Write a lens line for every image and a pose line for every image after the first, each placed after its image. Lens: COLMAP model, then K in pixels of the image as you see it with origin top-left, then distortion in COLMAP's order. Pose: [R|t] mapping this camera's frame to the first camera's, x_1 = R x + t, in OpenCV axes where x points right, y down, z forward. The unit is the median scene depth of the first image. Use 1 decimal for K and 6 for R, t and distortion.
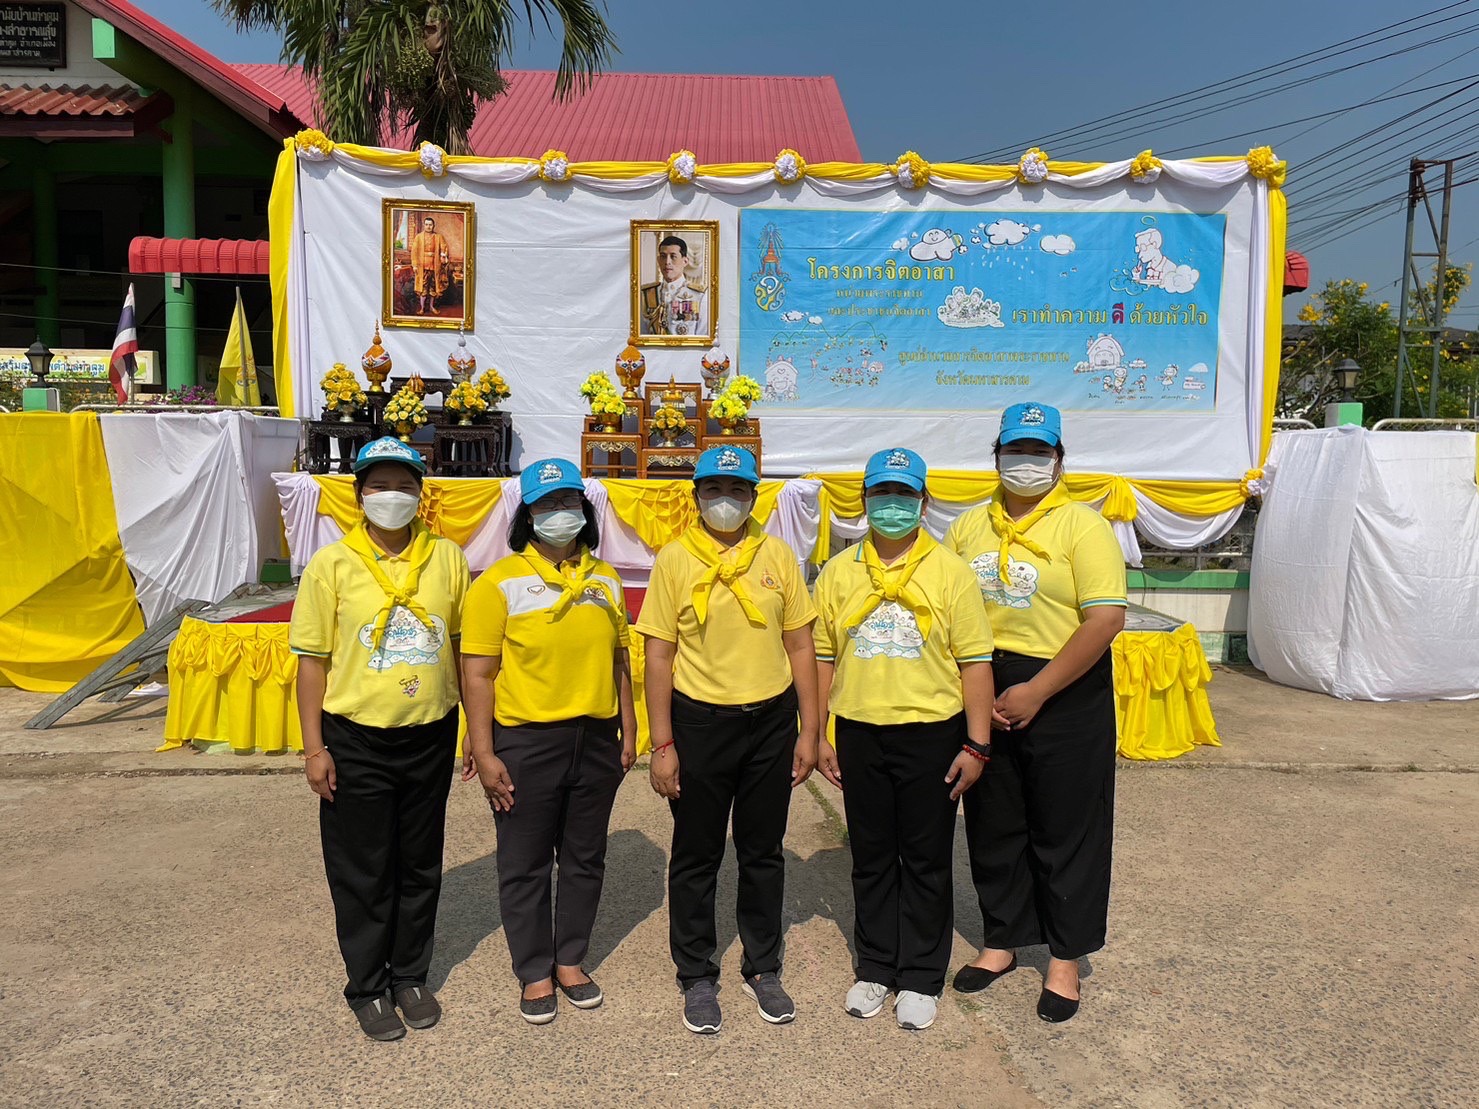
lens RADIAL K [[1089.5, 0, 714.9], [0, 1089.5, 524.7], [0, 0, 1]] dist [0.081400, -0.097540]
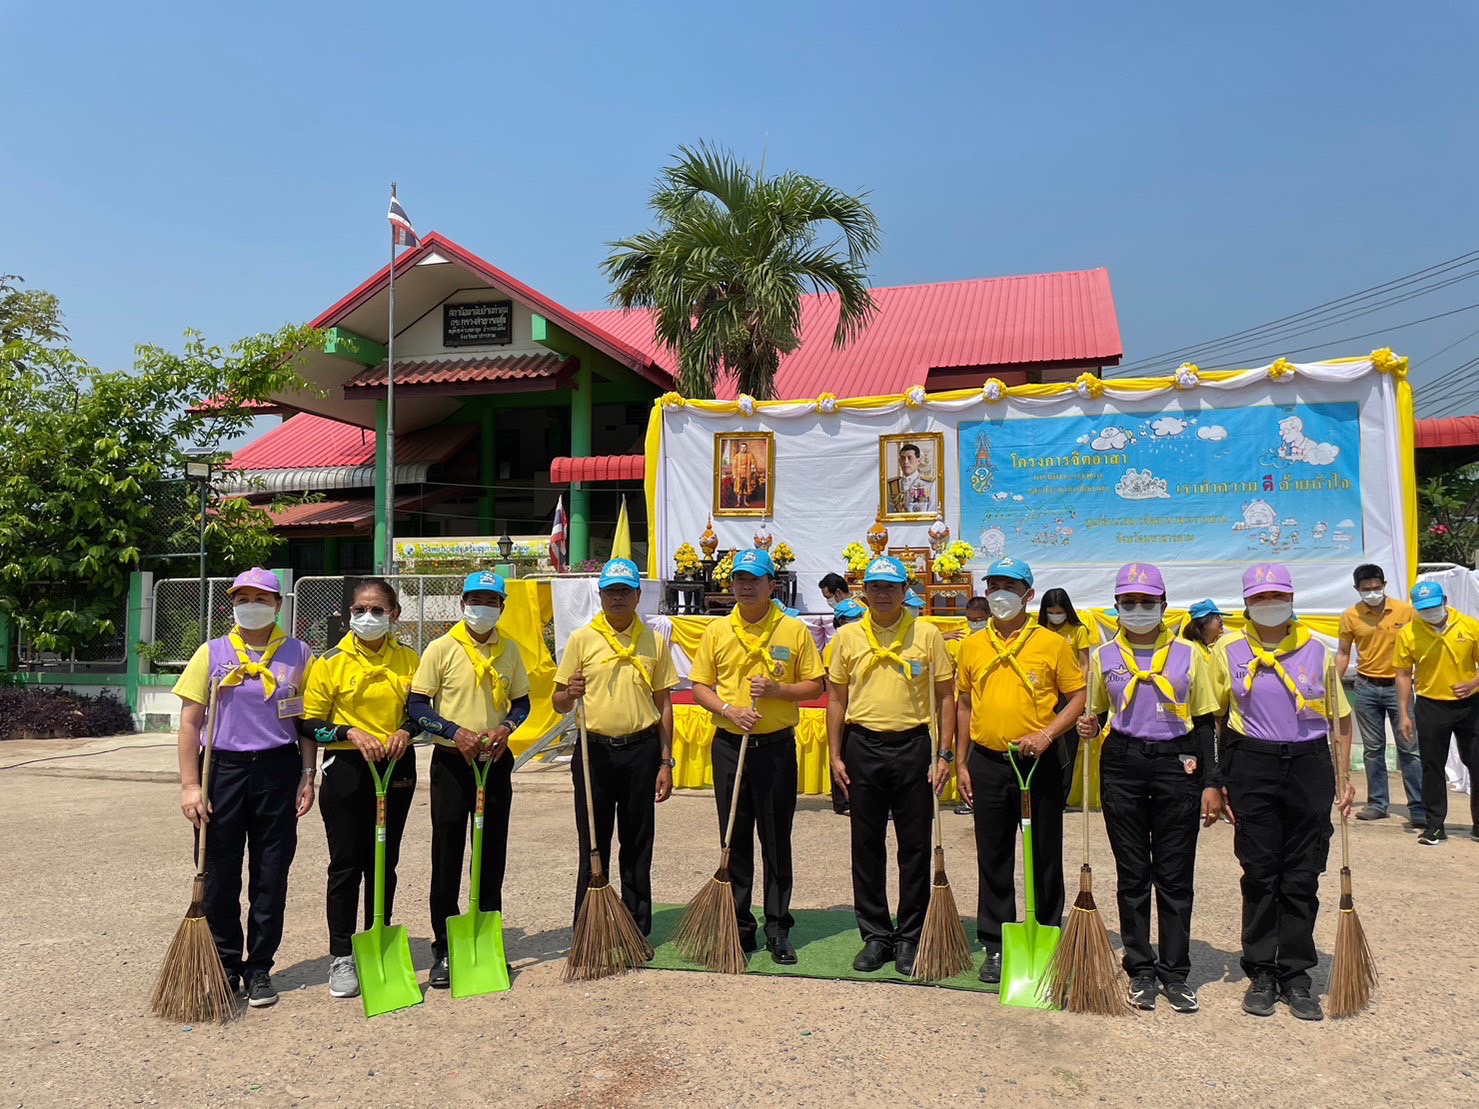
lens RADIAL K [[1279.6, 0, 713.8], [0, 1279.6, 546.0], [0, 0, 1]] dist [0.078227, -0.122703]
pose [[0.952460, -0.029676, -0.303216, 0.214305], [-0.007297, 0.992737, -0.120084, 0.064873], [0.304578, 0.116587, 0.945325, -0.608440]]
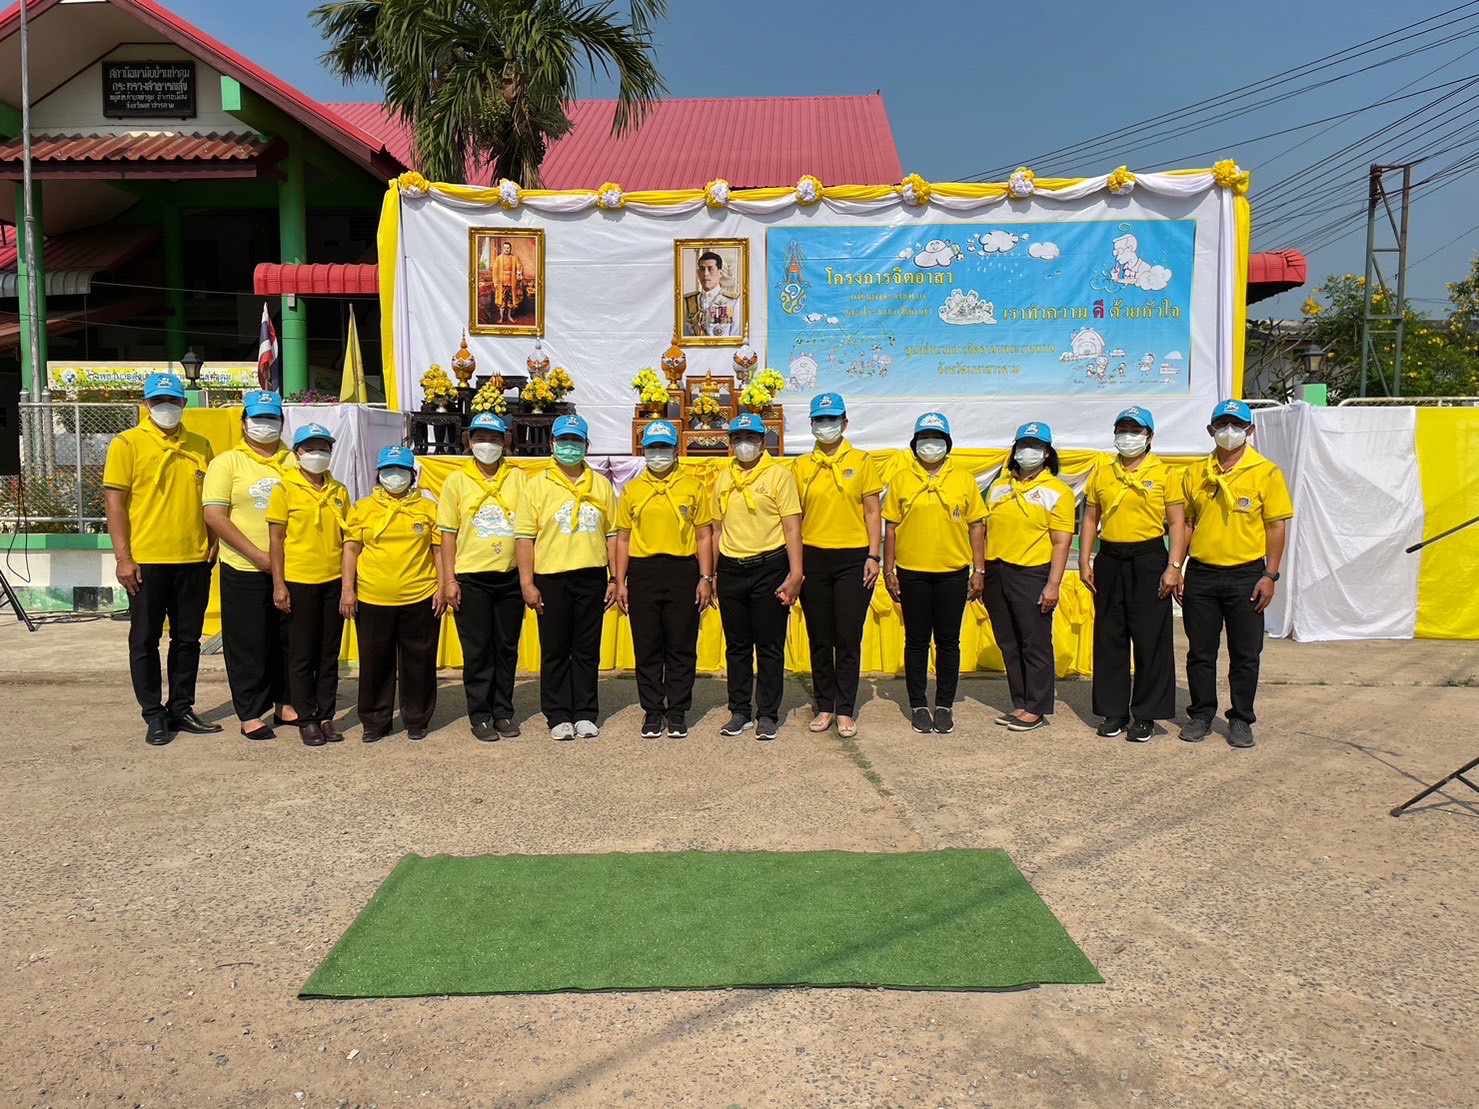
lens RADIAL K [[1157.9, 0, 735.1], [0, 1157.9, 546.3], [0, 0, 1]] dist [0.096822, -0.129937]
pose [[0.997968, -0.009405, -0.063013, 0.064301], [0.009183, 0.999951, -0.003821, 0.058119], [0.063045, 0.003234, 0.998005, -0.247553]]
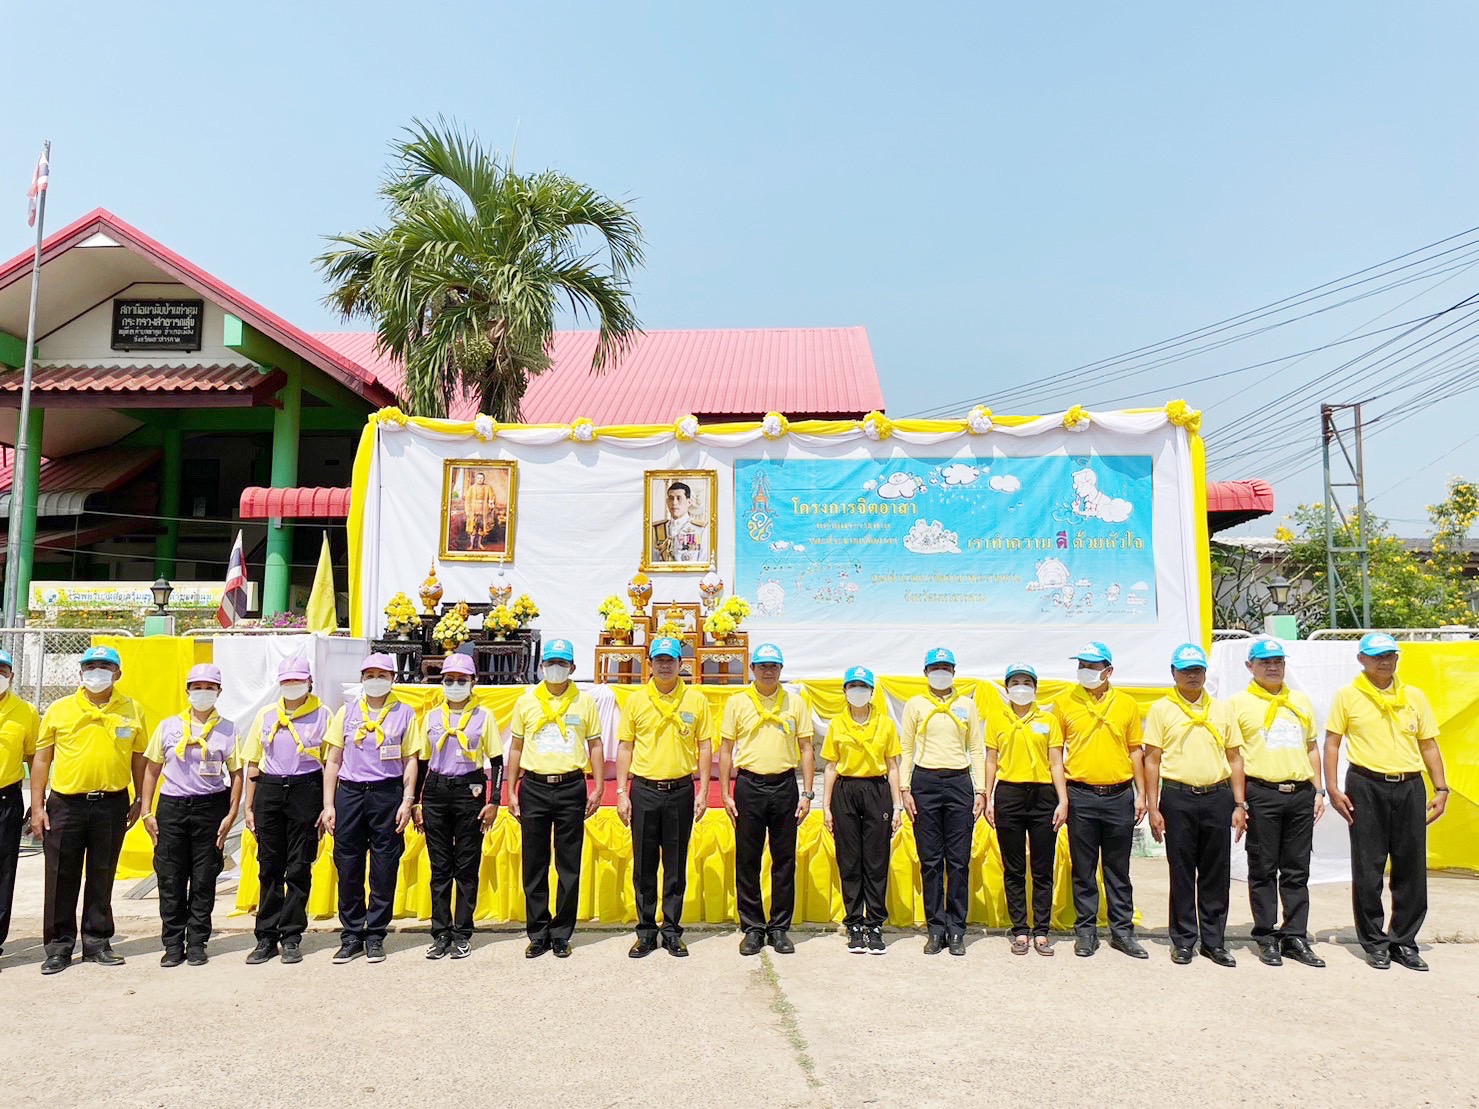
lens RADIAL K [[1157.9, 0, 754.7], [0, 1157.9, 522.4], [0, 0, 1]] dist [0.096822, -0.129937]
pose [[0.997860, -0.016189, -0.063349, 0.124039], [0.003950, 0.982018, -0.188744, 0.021817], [0.065266, 0.188090, 0.979981, -0.238481]]
